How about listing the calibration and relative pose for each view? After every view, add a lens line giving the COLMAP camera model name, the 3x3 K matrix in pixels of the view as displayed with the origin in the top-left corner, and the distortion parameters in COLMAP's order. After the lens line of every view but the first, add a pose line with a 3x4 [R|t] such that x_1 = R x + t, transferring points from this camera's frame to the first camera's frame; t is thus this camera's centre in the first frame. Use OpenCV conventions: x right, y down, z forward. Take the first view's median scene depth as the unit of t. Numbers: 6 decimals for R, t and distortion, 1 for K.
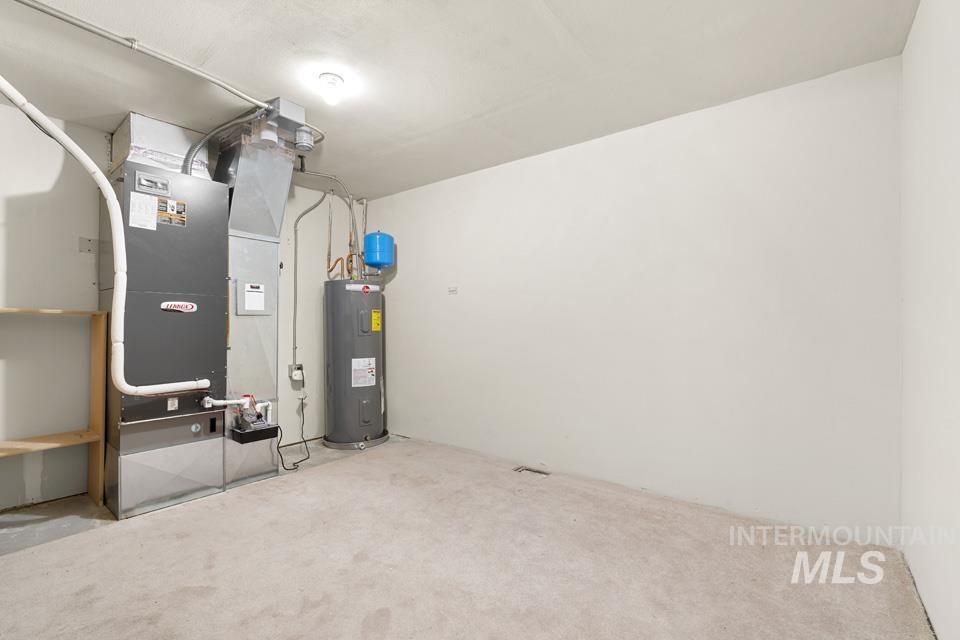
lens RADIAL K [[433.8, 0, 481.4], [0, 433.8, 320.5], [0, 0, 1]] dist [-0.004187, 0.002156]
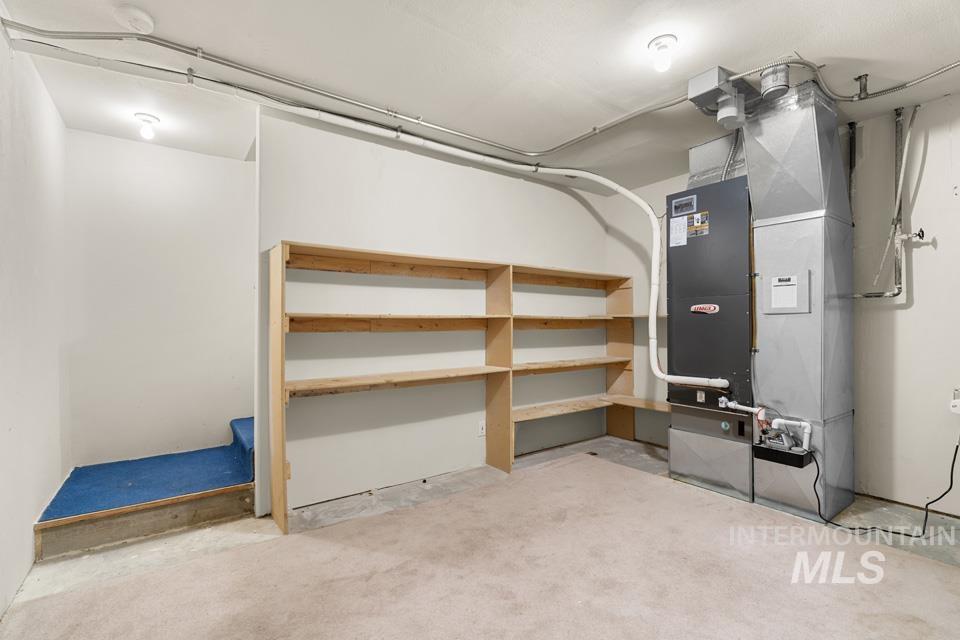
lens RADIAL K [[433.8, 0, 481.2], [0, 433.8, 323.6], [0, 0, 1]] dist [-0.004187, 0.002156]
pose [[-0.289846, 0.001435, -0.957072, 0.496491], [0.020854, 0.999771, -0.004817, -0.001014], [0.956846, -0.021355, -0.289809, 0.757634]]
